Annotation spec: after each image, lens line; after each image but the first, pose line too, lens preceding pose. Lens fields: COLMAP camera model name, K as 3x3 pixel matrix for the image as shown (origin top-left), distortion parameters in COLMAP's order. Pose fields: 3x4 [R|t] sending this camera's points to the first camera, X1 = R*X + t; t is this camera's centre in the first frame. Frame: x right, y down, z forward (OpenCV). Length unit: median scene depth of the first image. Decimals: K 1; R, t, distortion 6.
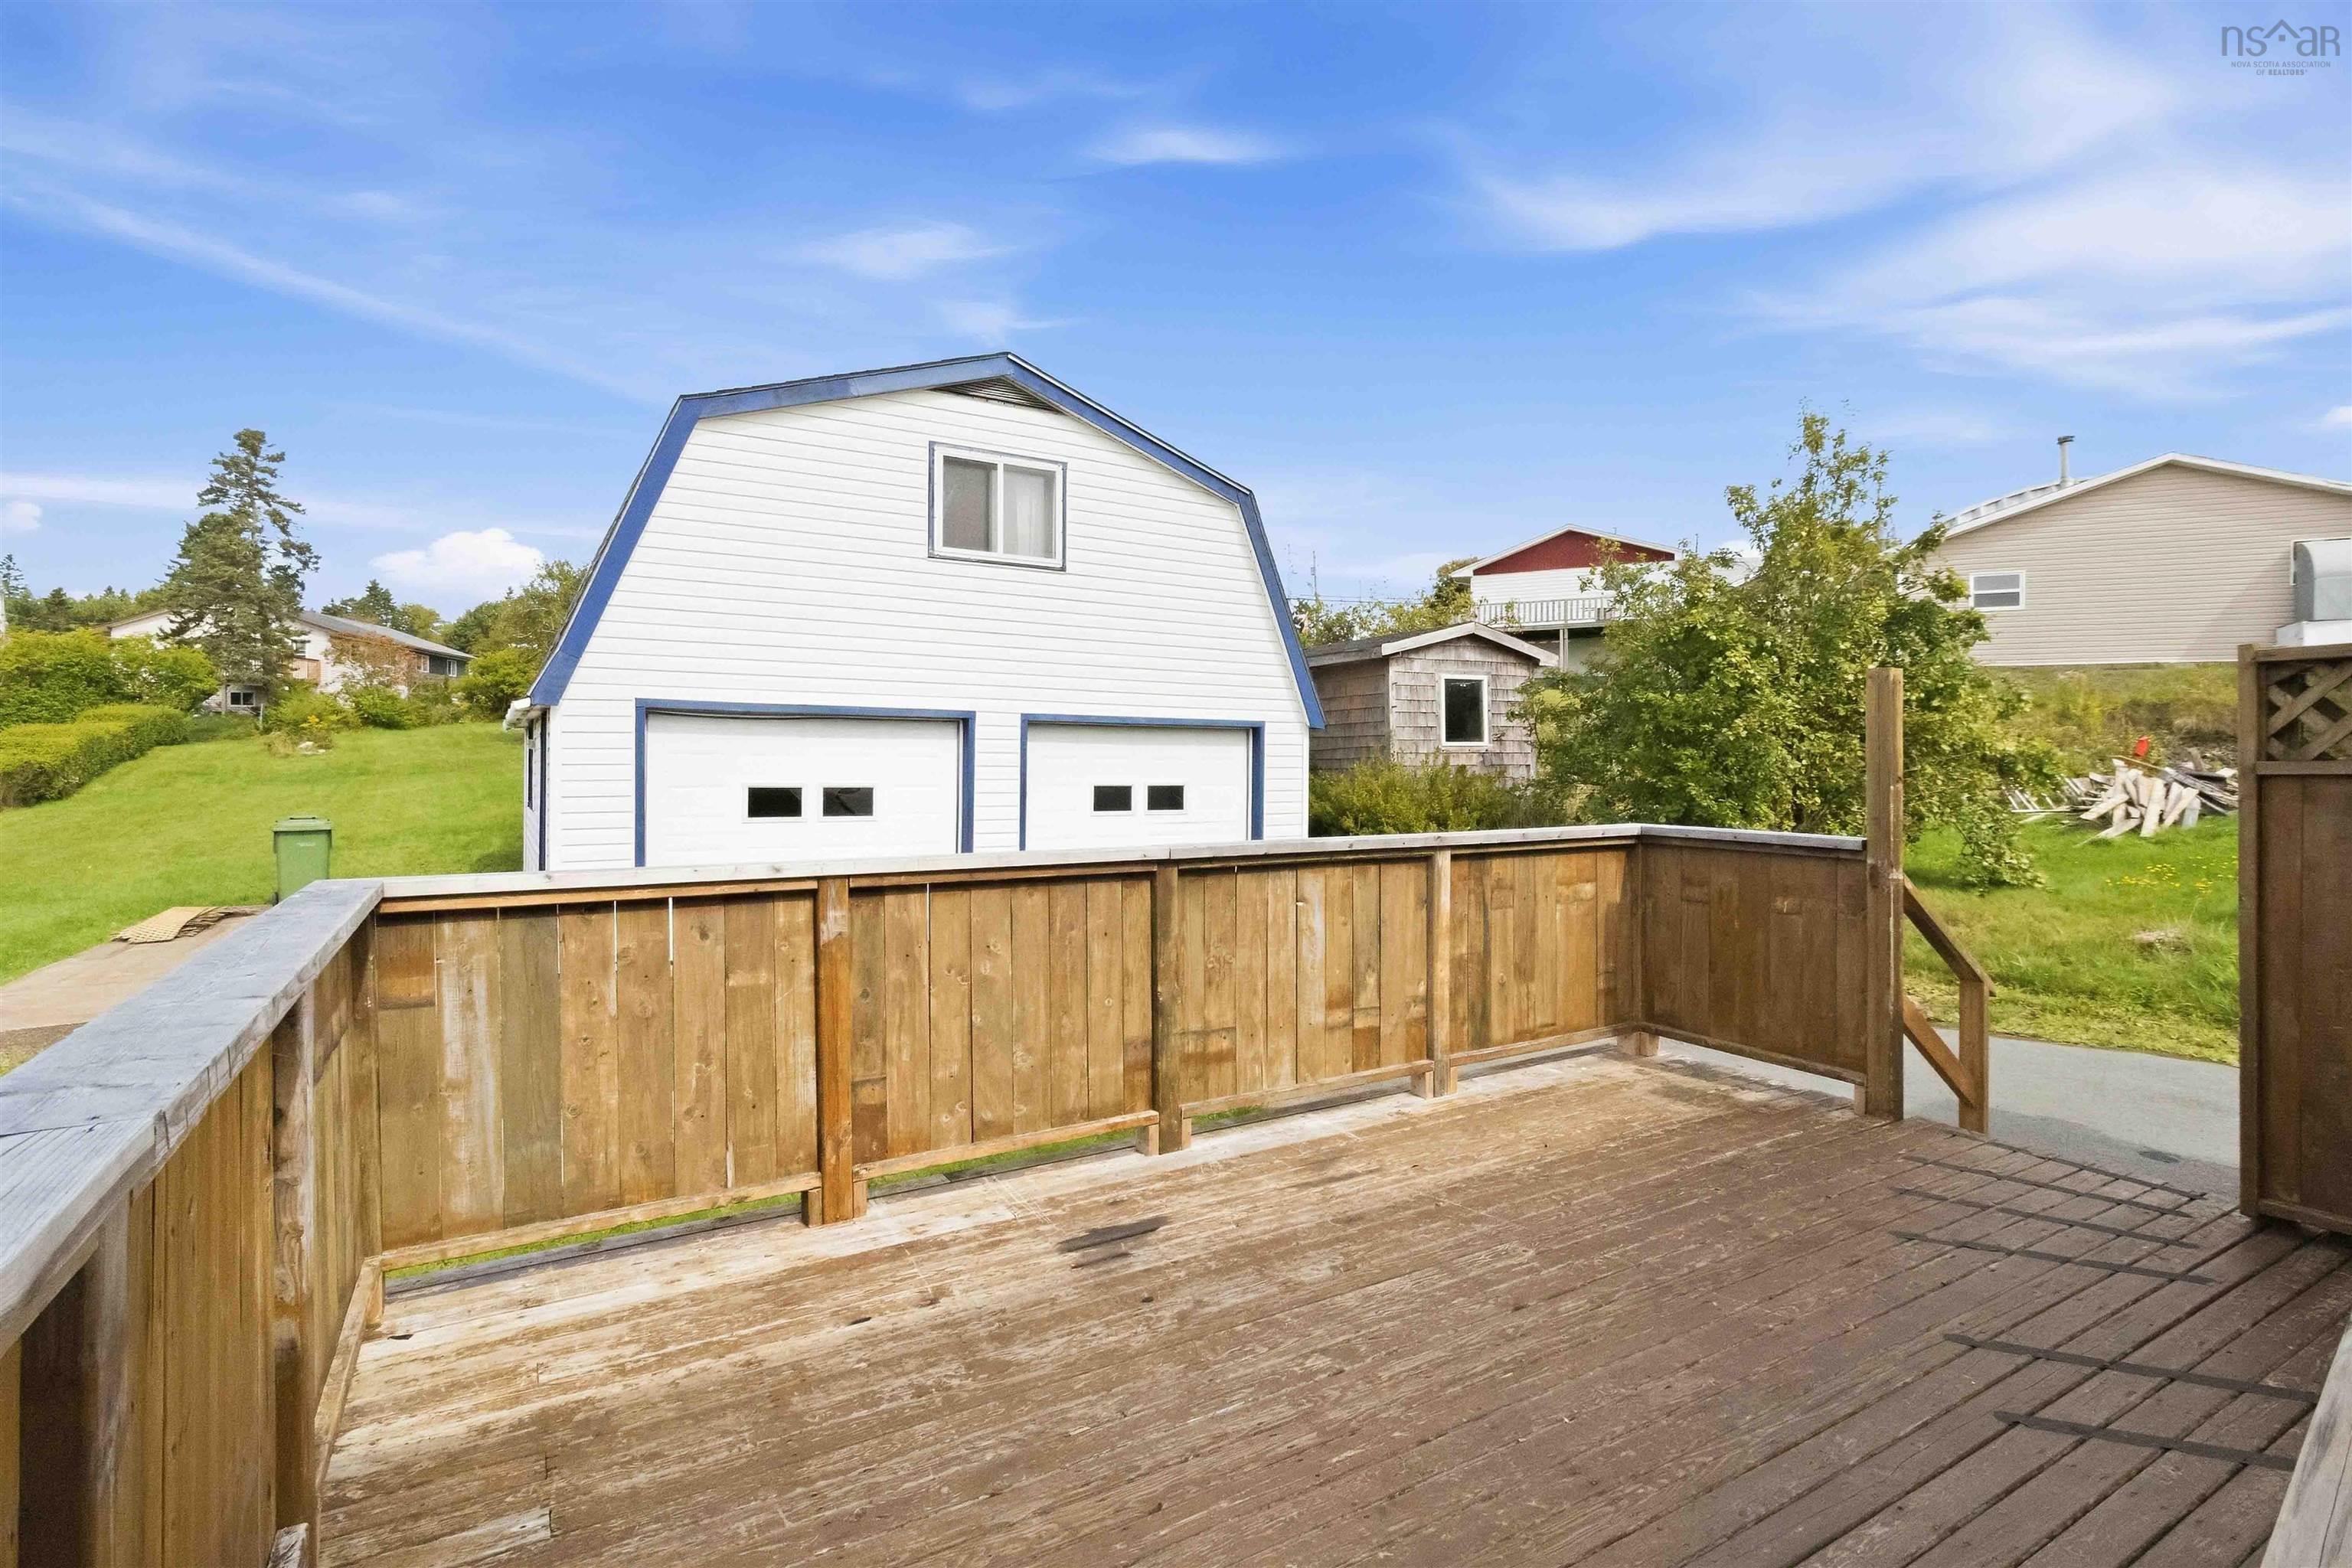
lens RADIAL K [[1129.0, 0, 1180.8], [0, 1129.0, 770.9], [0, 0, 1]] dist [0.000282, -0.000332]
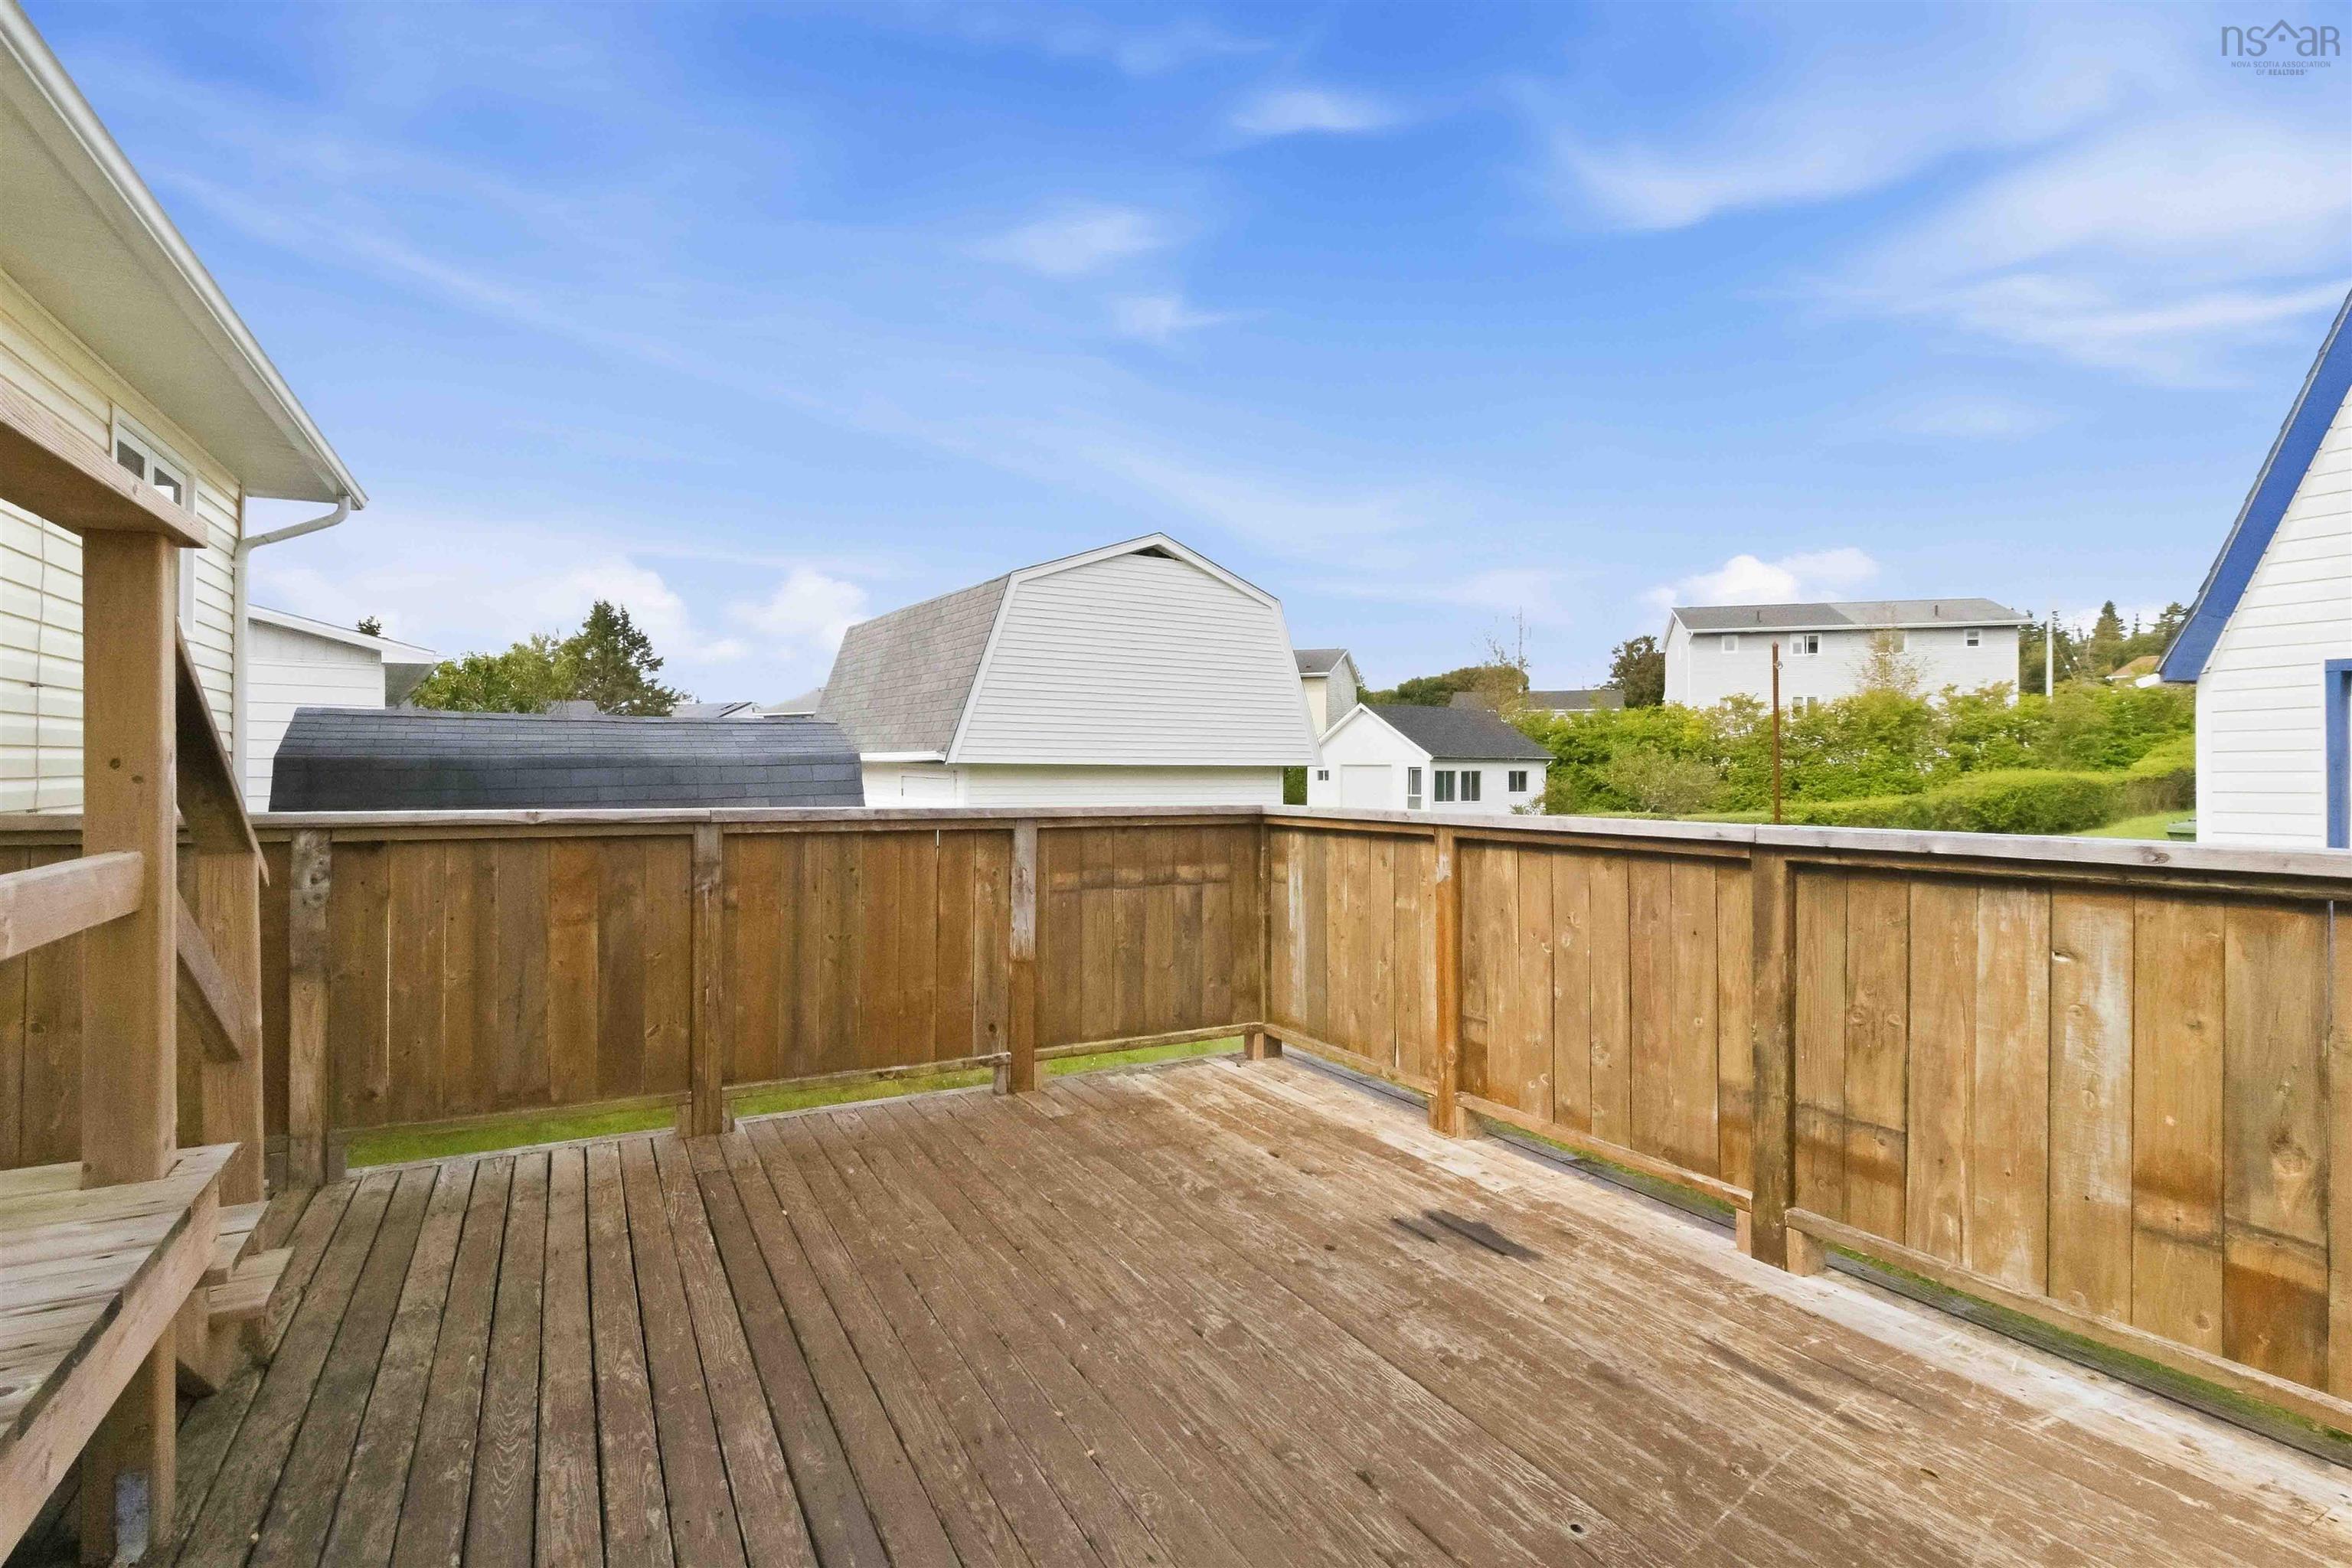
lens RADIAL K [[1129.0, 0, 1137.7], [0, 1129.0, 755.1], [0, 0, 1]] dist [0.000282, -0.000332]
pose [[-0.070714, -0.017012, -0.997352, 0.755353], [-0.007456, 0.999836, -0.016525, 0.038302], [0.997469, 0.006268, -0.070829, 0.687350]]
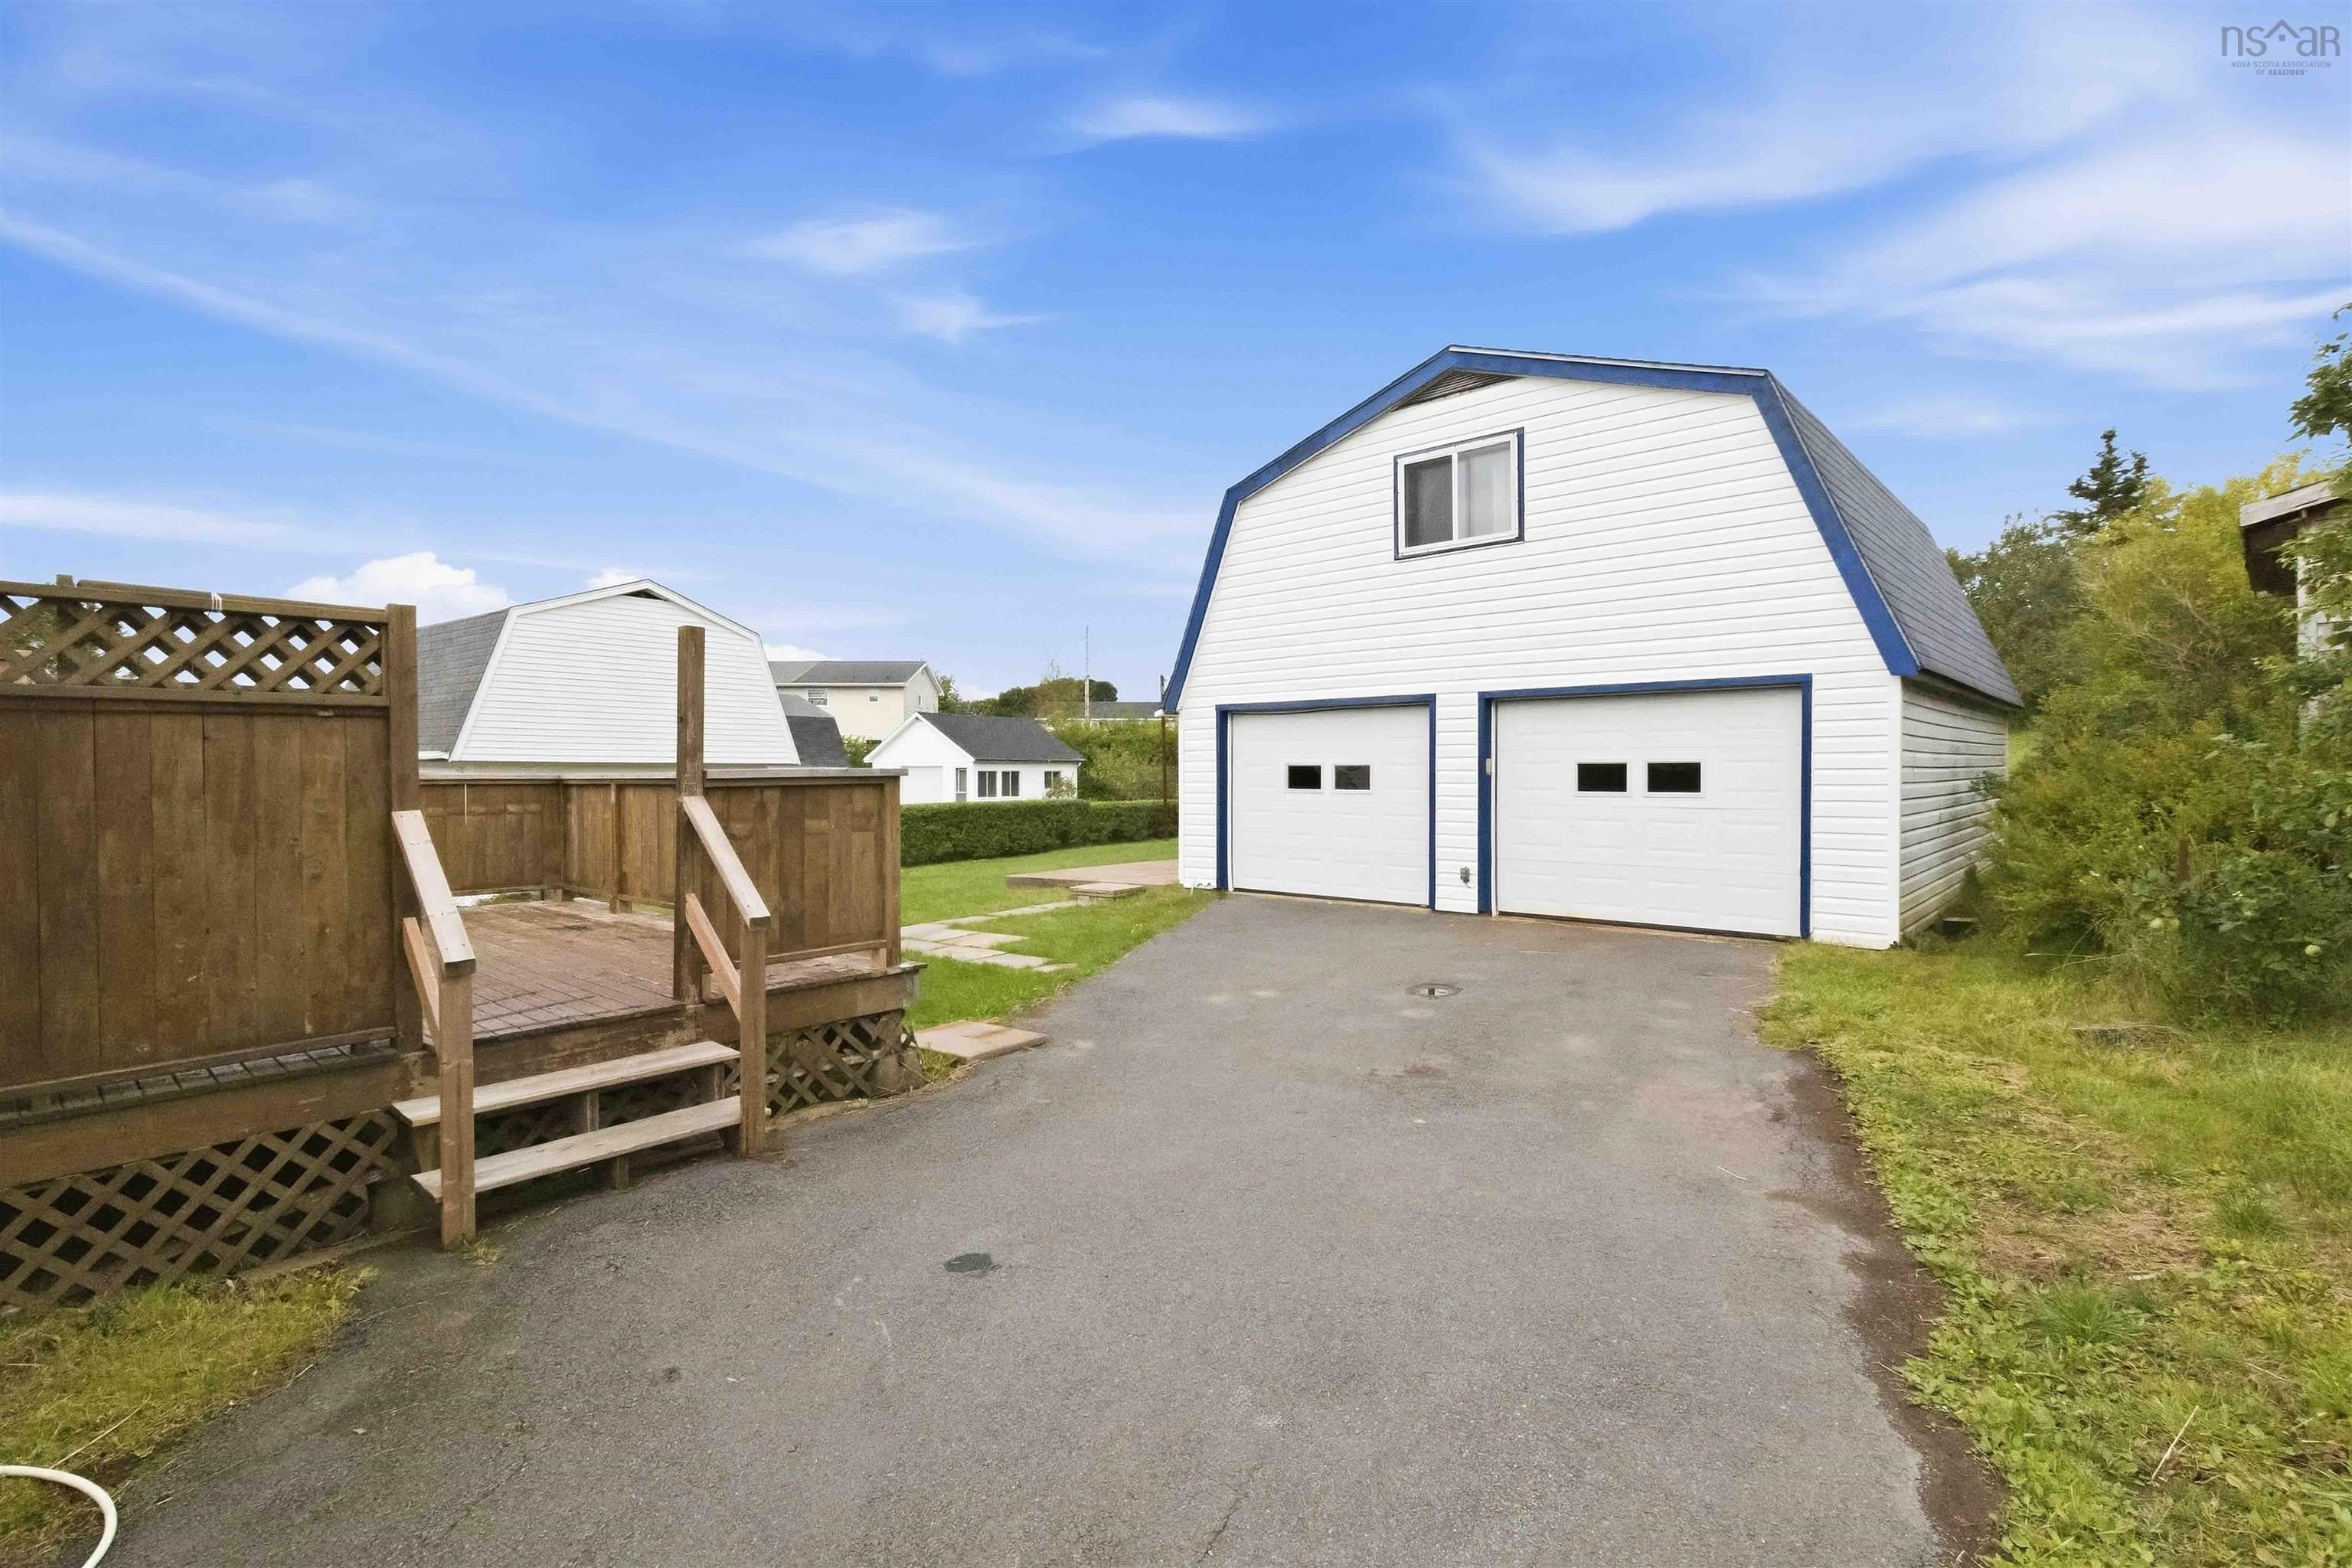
lens RADIAL K [[1129.0, 0, 1170.3], [0, 1129.0, 783.1], [0, 0, 1]] dist [0.000282, -0.000332]
pose [[0.265132, 0.003012, -0.964208, 2.243423], [-0.001397, 0.999995, 0.002740, 0.082097], [0.964211, 0.000621, 0.265135, 1.371485]]
